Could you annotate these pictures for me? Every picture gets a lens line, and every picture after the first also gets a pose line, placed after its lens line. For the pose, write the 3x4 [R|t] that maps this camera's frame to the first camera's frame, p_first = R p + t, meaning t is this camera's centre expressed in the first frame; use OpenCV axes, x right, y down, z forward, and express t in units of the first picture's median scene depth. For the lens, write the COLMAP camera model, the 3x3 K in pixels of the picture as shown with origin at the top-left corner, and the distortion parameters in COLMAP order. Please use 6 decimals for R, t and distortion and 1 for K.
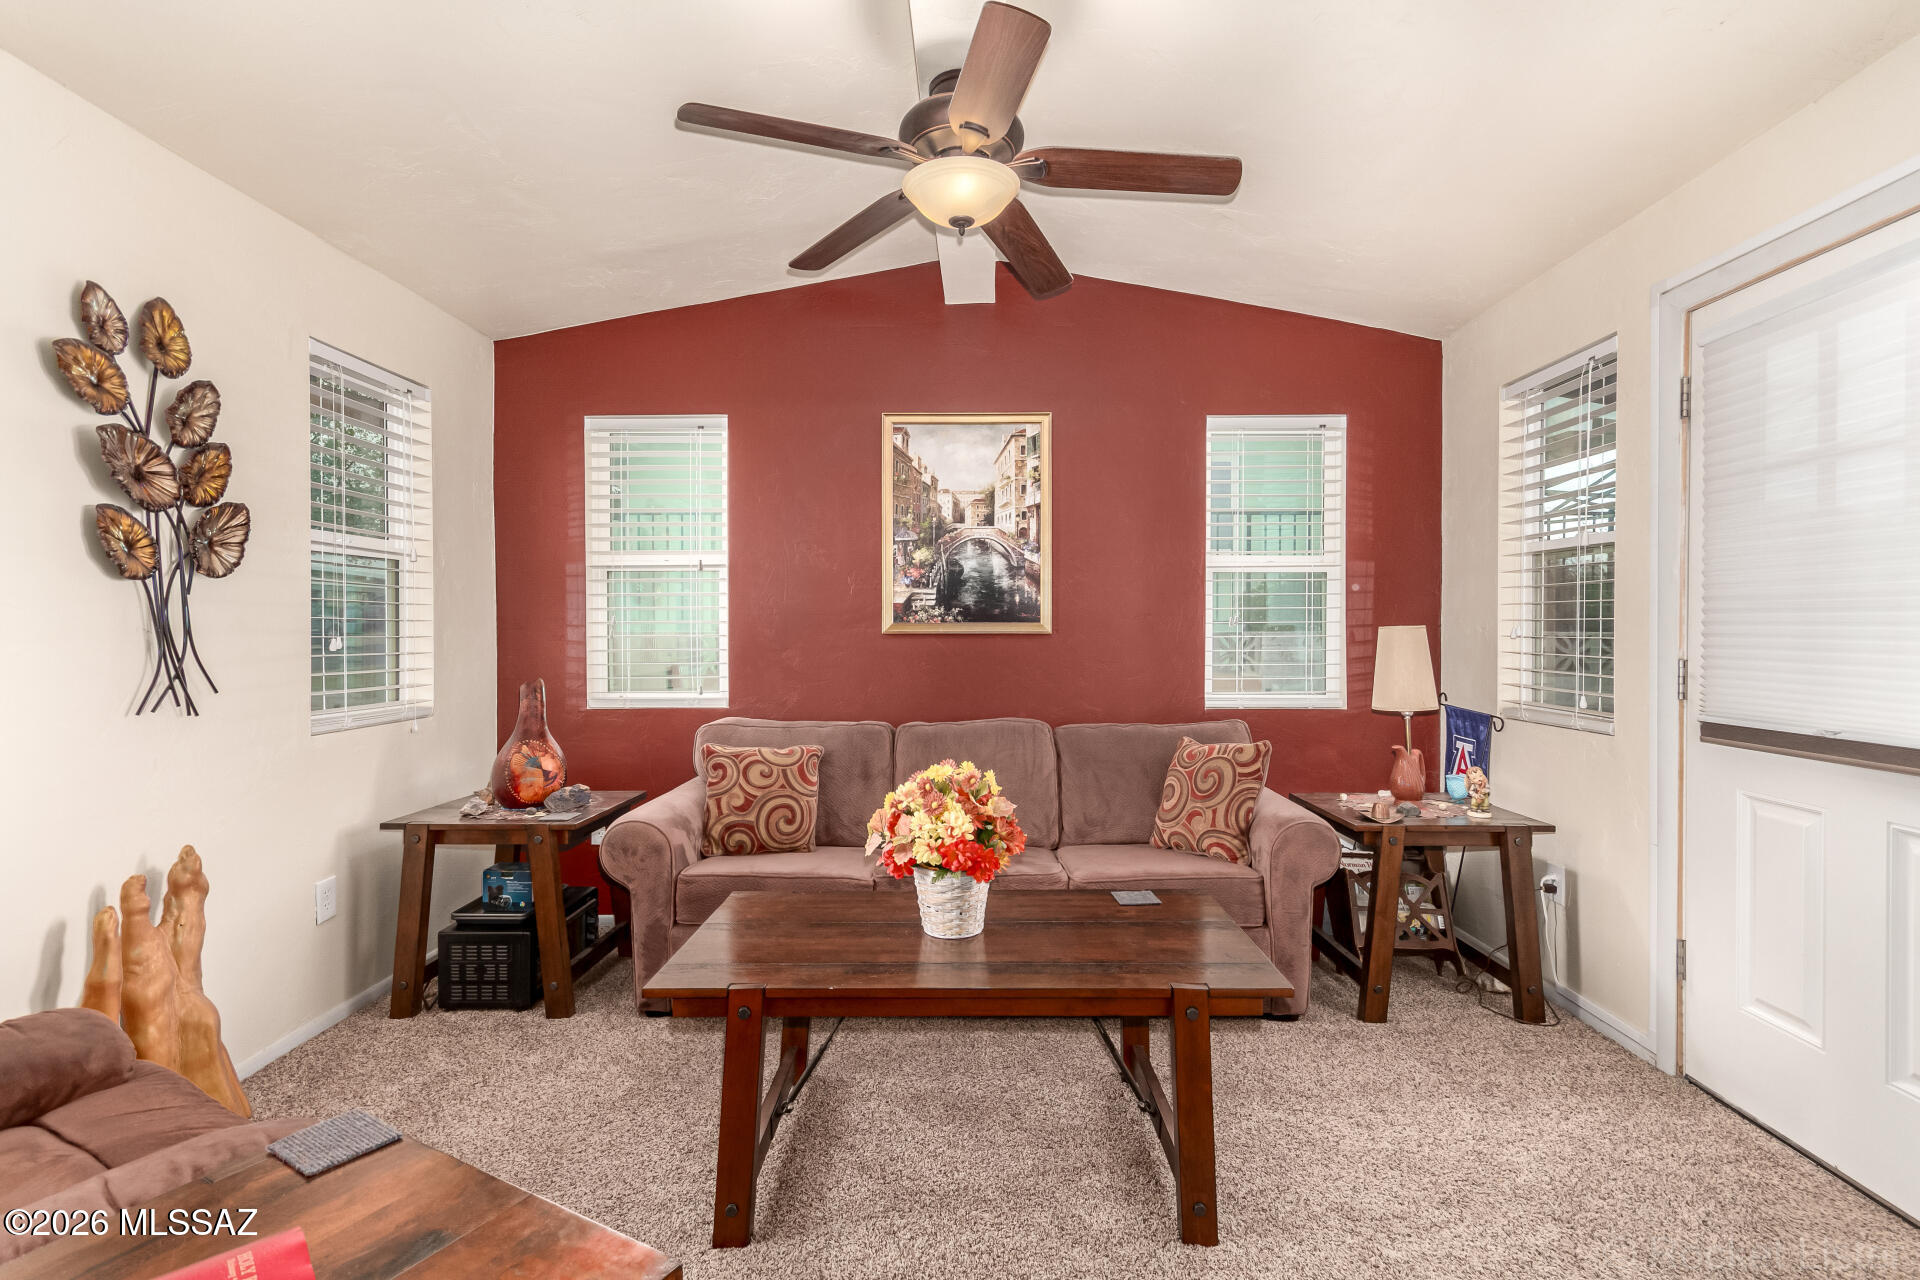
lens RADIAL K [[904.8, 0, 964.1], [0, 904.8, 633.9], [0, 0, 1]] dist [-0.005505, -0.000177]
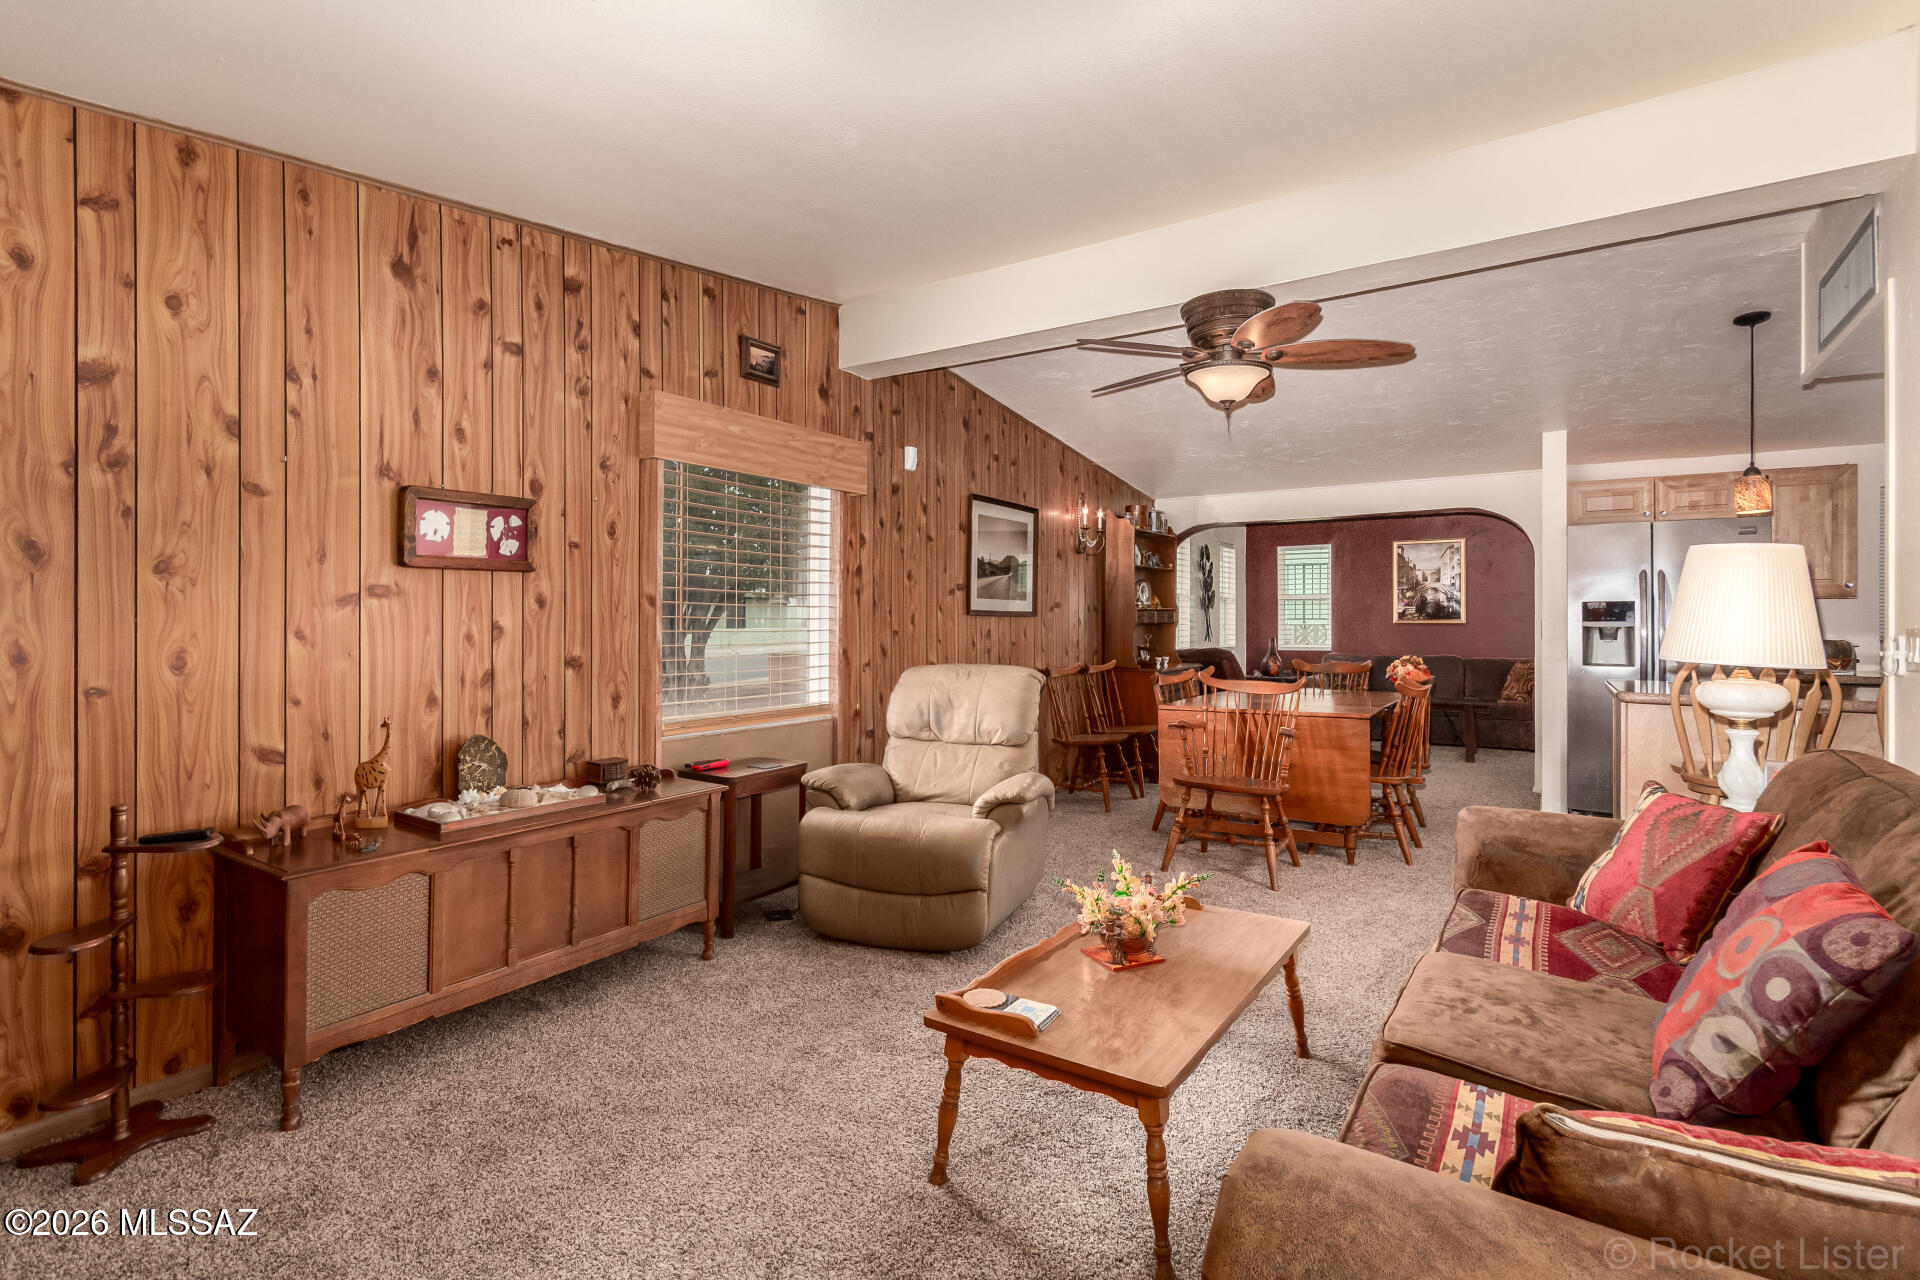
lens RADIAL K [[904.8, 0, 948.3], [0, 904.8, 629.0], [0, 0, 1]] dist [-0.005505, -0.000177]
pose [[0.844320, 0.001999, -0.535836, 0.231168], [-0.003518, 0.999992, -0.001814, 0.025410], [0.535828, 0.003416, 0.844320, -1.957759]]
